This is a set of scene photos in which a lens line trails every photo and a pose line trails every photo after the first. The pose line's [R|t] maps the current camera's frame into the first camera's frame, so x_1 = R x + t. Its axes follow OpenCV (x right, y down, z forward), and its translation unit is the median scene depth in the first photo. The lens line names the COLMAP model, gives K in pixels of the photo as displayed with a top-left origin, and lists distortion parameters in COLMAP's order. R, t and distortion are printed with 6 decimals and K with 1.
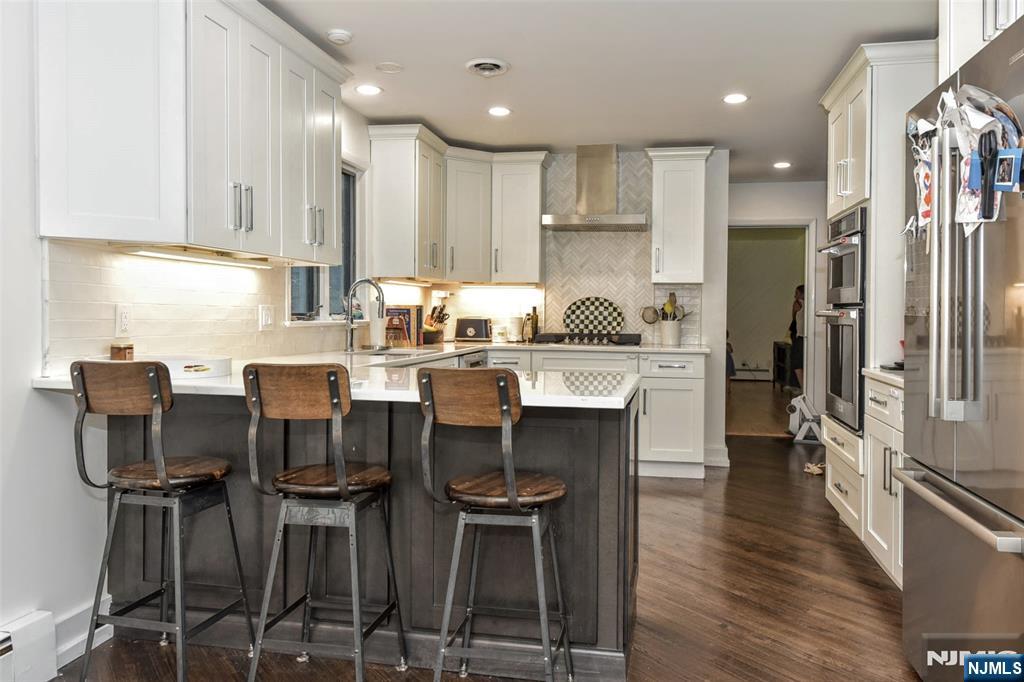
lens RADIAL K [[742.3, 0, 516.3], [0, 742.3, 331.8], [0, 0, 1]] dist [-0.012374, -0.001734]
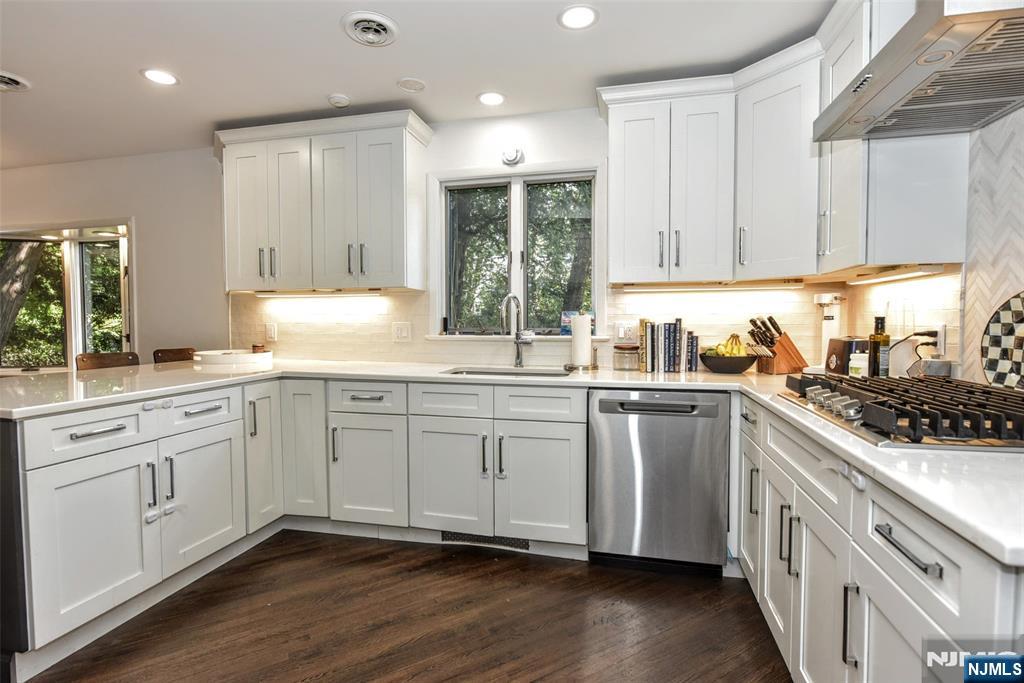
lens RADIAL K [[488.4, 0, 514.5], [0, 488.4, 341.4], [0, 0, 1]] dist [0.004511, 0.000291]
pose [[-0.016260, 0.034148, -0.999285, 0.332525], [-0.024341, 0.999107, 0.034538, -0.023427], [0.999571, 0.024885, -0.015415, 0.771623]]
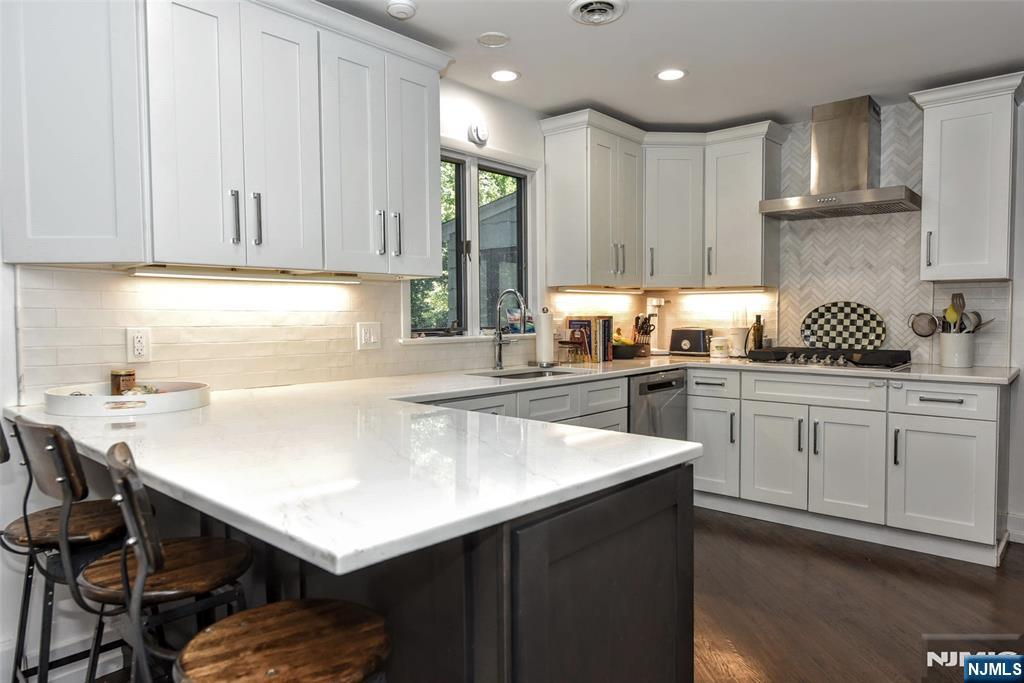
lens RADIAL K [[652.2, 0, 512.5], [0, 652.2, 347.1], [0, 0, 1]] dist [0.005003, -0.000436]
pose [[0.866121, 0.013569, -0.499650, 0.148807], [-0.001189, 0.999685, 0.025089, -0.016184], [0.499833, -0.021136, 0.865864, 0.238281]]
